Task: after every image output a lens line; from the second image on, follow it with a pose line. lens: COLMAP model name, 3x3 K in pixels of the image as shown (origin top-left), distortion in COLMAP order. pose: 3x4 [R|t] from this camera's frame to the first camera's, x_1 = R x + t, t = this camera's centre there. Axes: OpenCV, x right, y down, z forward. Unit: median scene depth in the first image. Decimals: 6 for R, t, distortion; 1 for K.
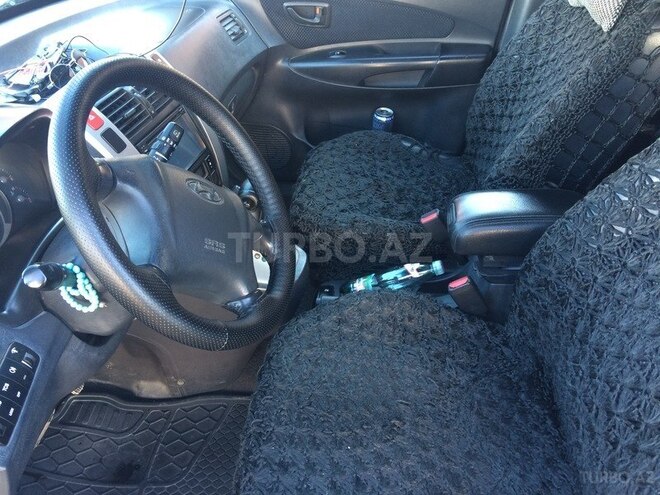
lens RADIAL K [[559.5, 0, 333.1], [0, 559.5, 246.7], [0, 0, 1]] dist [0.104321, -0.147121]
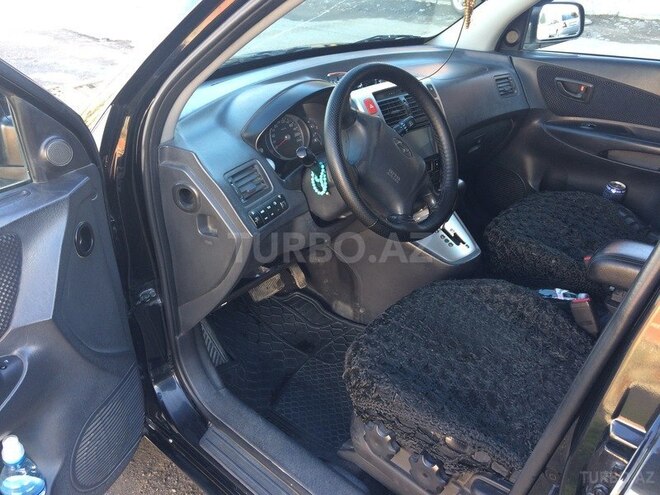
lens RADIAL K [[559.5, 0, 333.1], [0, 559.5, 246.7], [0, 0, 1]] dist [0.104321, -0.147121]
pose [[0.822245, 0.331333, -0.462744, 0.263329], [-0.387146, 0.921592, -0.028037, 0.167178], [0.417171, 0.202203, 0.886049, -0.283072]]
